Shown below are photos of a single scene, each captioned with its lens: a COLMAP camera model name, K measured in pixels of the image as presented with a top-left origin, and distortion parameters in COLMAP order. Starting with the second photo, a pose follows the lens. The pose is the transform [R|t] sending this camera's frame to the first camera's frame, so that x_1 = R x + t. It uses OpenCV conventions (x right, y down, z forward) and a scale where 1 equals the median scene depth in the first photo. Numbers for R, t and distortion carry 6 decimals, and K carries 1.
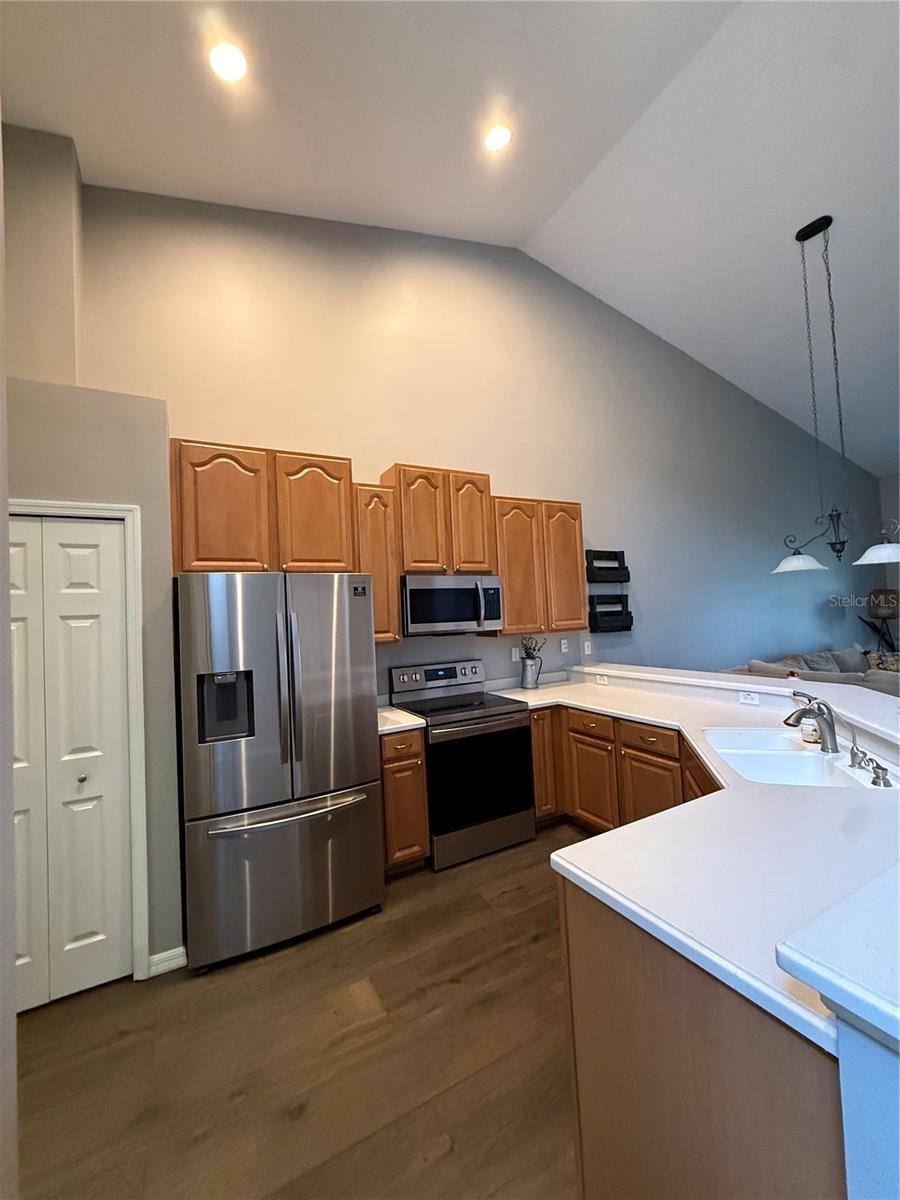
lens RADIAL K [[473.5, 0, 450.4], [0, 473.5, 598.1], [0, 0, 1]] dist [-0.000916, 0.000463]
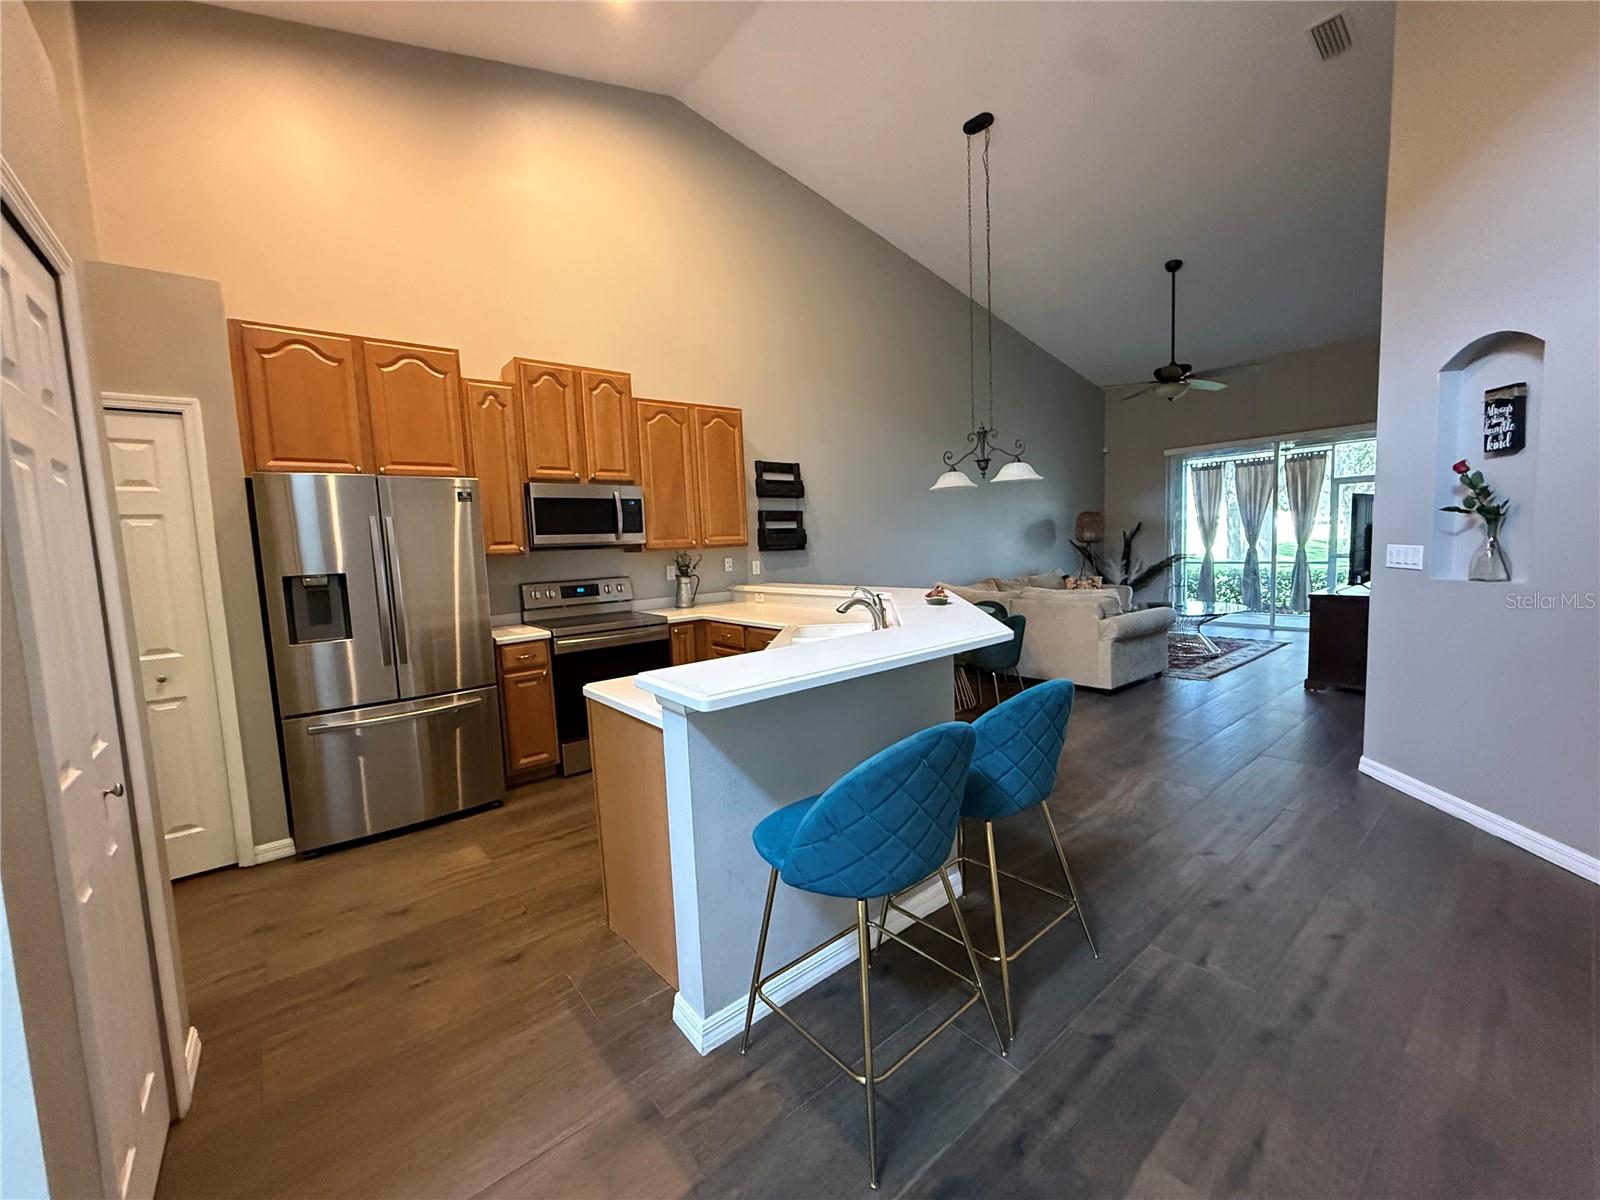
lens RADIAL K [[631.3, 0, 795.0], [0, 631.3, 600.2], [0, 0, 1]] dist [-0.000916, 0.000463]
pose [[0.983398, -0.012099, 0.181059, 0.181755], [-0.009511, 0.992967, 0.118009, 0.028397], [-0.181213, -0.117772, 0.976367, -0.319205]]
